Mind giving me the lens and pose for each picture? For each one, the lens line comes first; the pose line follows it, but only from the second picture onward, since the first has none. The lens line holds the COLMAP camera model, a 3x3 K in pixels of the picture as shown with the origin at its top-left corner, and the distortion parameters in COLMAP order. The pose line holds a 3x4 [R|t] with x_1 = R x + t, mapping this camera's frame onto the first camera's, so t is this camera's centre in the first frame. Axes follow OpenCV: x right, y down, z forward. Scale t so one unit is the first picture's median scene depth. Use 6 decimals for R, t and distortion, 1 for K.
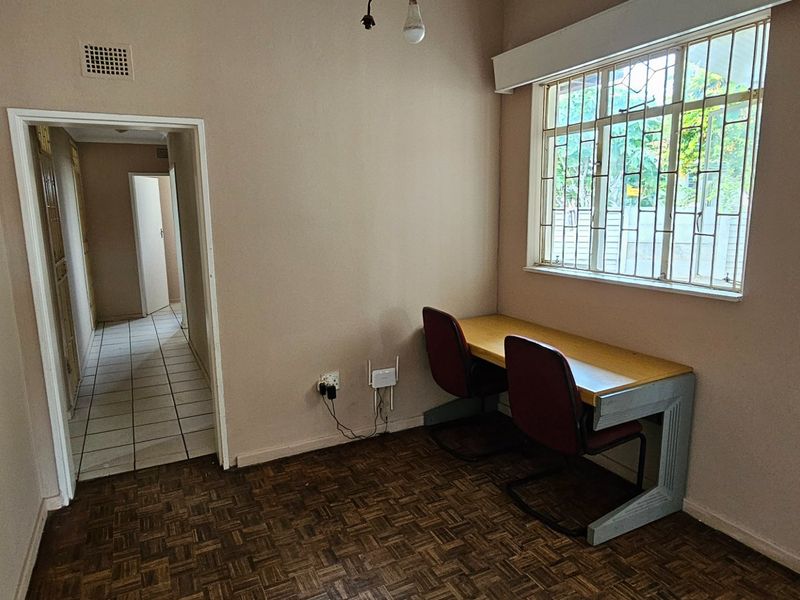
lens RADIAL K [[521.3, 0, 400.0], [0, 521.3, 300.0], [0, 0, 1]] dist [0.005478, 0.004099]
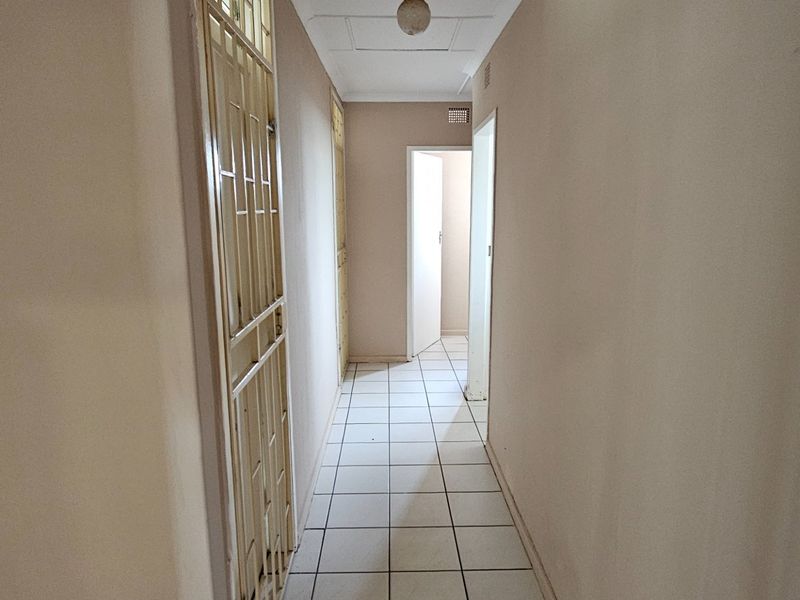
lens RADIAL K [[521.3, 0, 400.0], [0, 521.3, 300.0], [0, 0, 1]] dist [0.005478, 0.004099]
pose [[0.895904, 0.081526, -0.436703, -0.237708], [-0.081978, 0.996474, 0.017846, -0.065128], [0.436618, 0.019811, 0.899429, 0.431958]]
